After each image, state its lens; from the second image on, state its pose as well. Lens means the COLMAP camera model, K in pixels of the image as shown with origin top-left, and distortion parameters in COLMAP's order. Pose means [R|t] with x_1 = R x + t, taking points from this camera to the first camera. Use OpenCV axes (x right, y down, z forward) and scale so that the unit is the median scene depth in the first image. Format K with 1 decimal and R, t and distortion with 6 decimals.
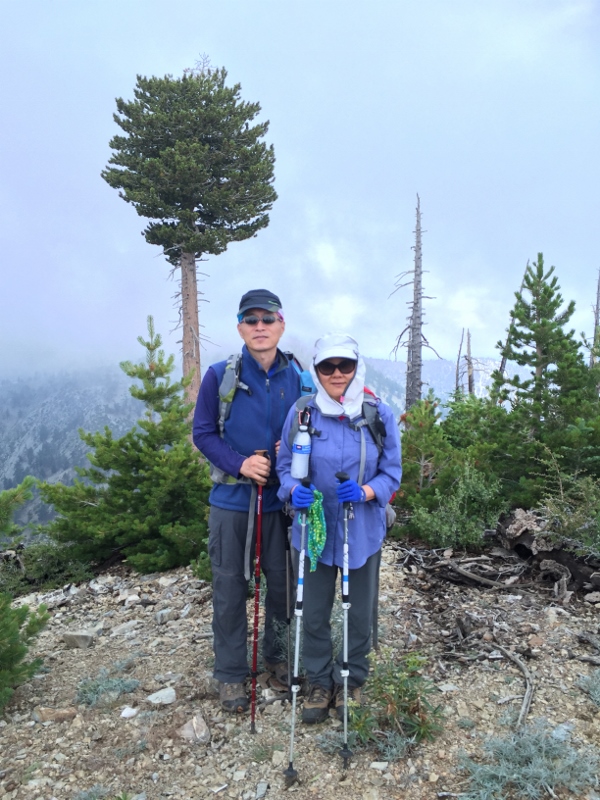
lens RADIAL K [[671.9, 0, 300.0], [0, 671.9, 400.0], [0, 0, 1]] dist [0.036742, -0.005933]
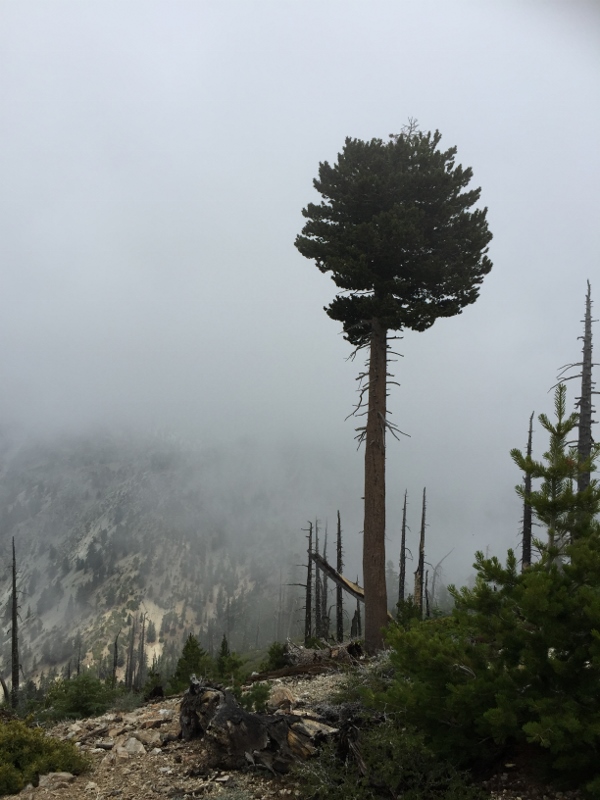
lens RADIAL K [[671.9, 0, 300.0], [0, 671.9, 400.0], [0, 0, 1]] dist [0.036742, -0.005933]
pose [[0.993336, 0.039430, -0.108297, -0.172552], [-0.054010, 0.989347, -0.135187, -0.001819], [0.101813, 0.140135, 0.984884, 0.133384]]
